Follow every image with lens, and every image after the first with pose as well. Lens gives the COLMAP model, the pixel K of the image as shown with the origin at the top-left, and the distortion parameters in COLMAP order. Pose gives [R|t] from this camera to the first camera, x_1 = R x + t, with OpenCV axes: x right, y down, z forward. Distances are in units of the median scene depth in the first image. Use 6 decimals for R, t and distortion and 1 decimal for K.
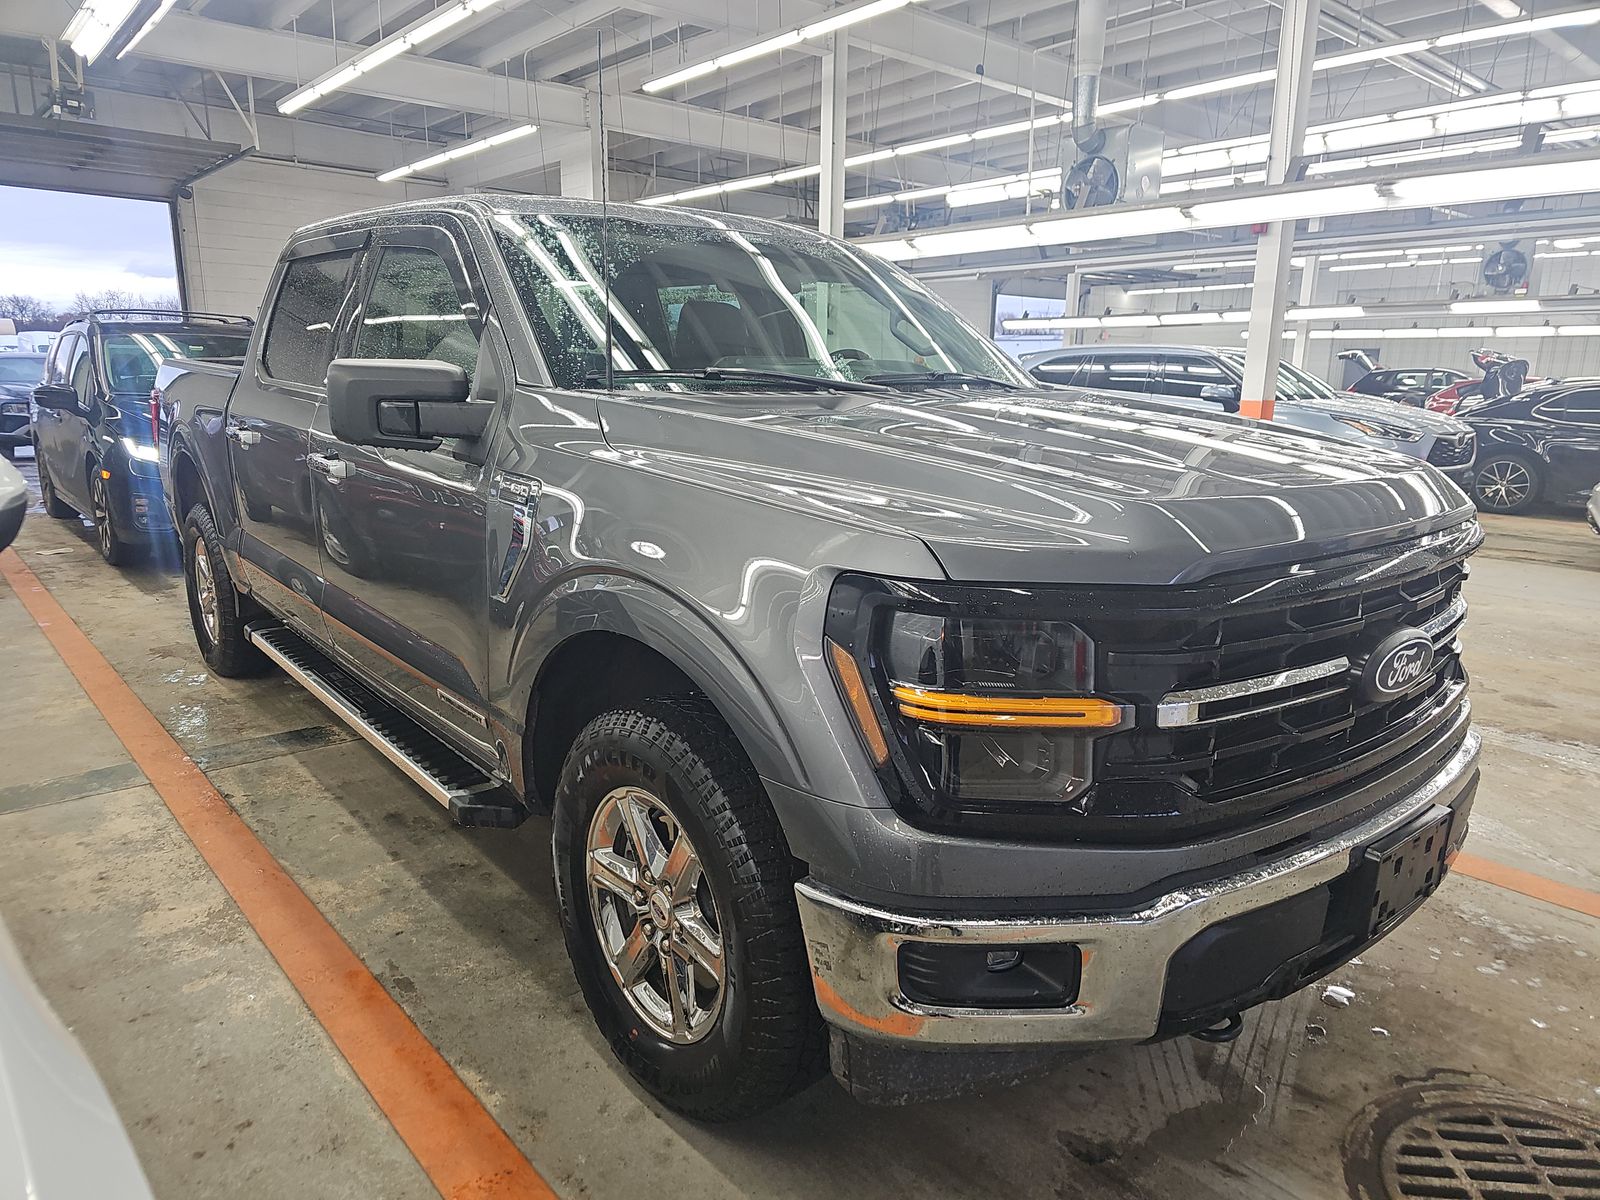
lens RADIAL K [[1077.1, 0, 802.6], [0, 1077.1, 606.4], [0, 0, 1]] dist [0.001843, -0.005784]
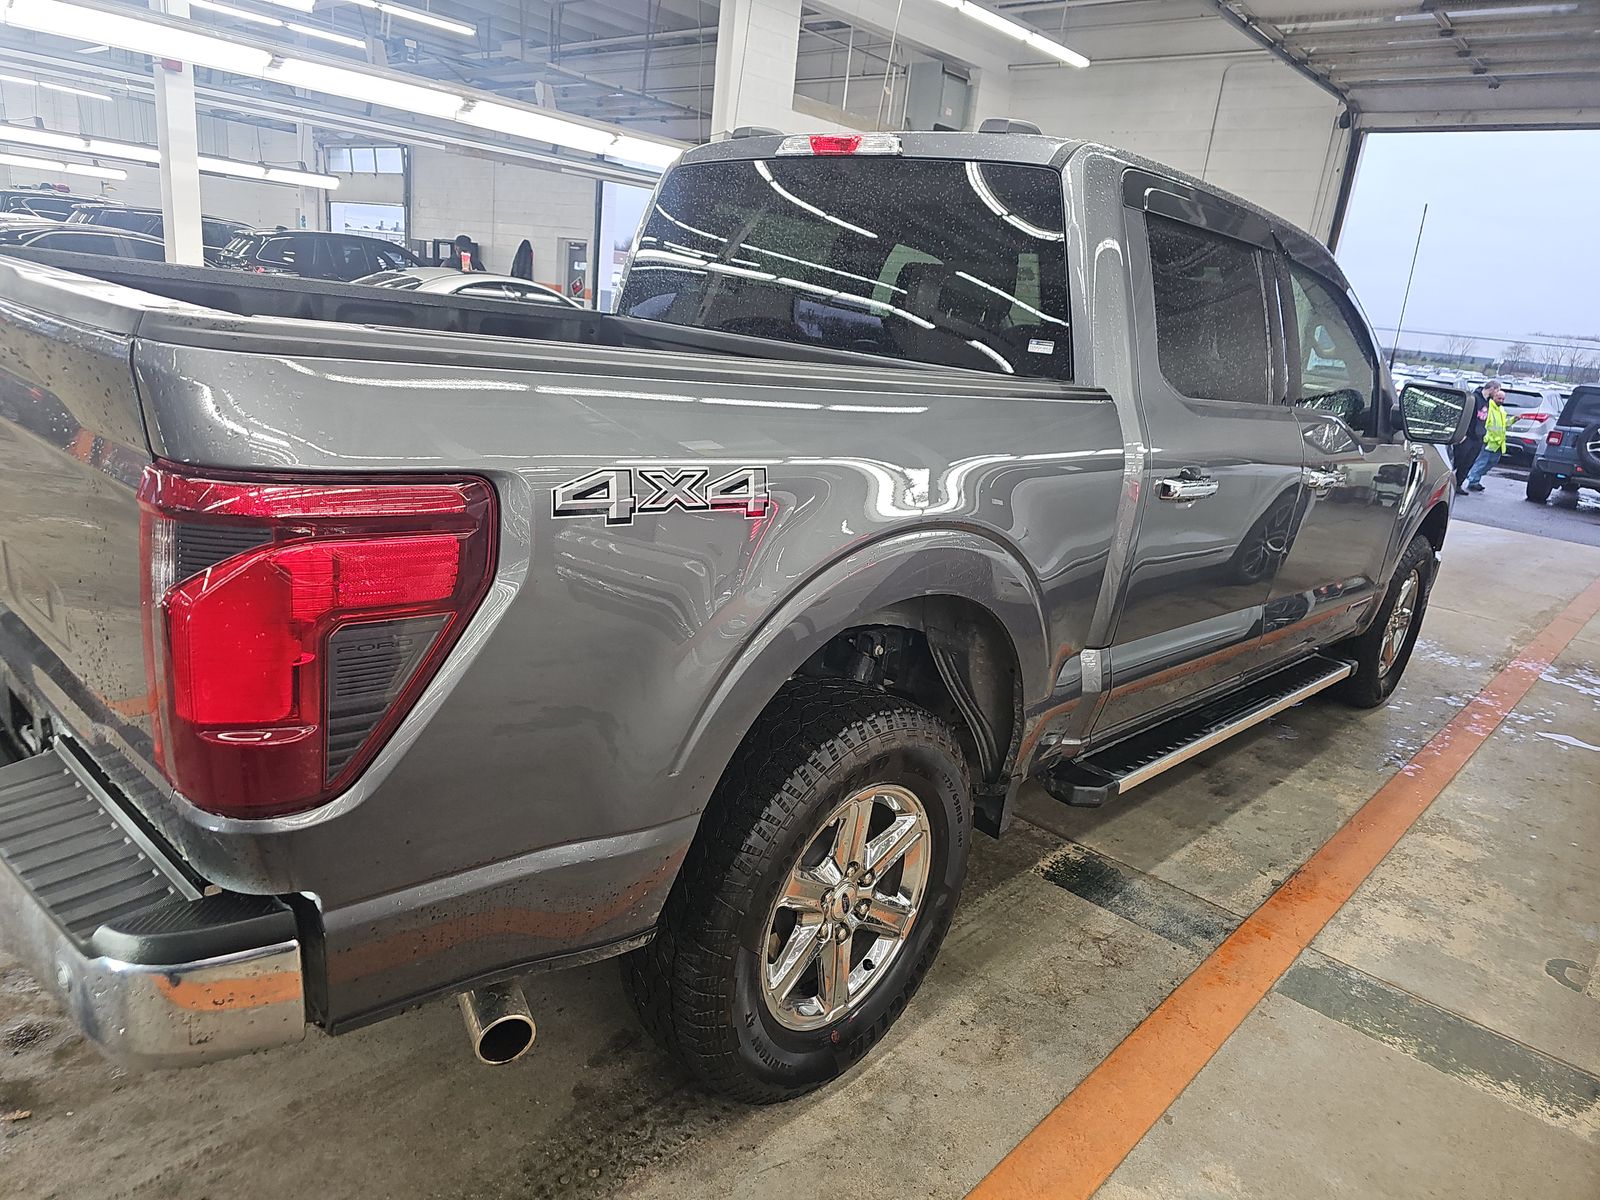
lens RADIAL K [[1077.1, 0, 795.3], [0, 1077.1, 604.9], [0, 0, 1]] dist [0.001843, -0.005784]
pose [[-0.119207, -0.300080, 0.946436, -1.236335], [0.110699, 0.943273, 0.313020, -0.351247], [-0.986679, 0.142084, -0.079226, 1.410873]]
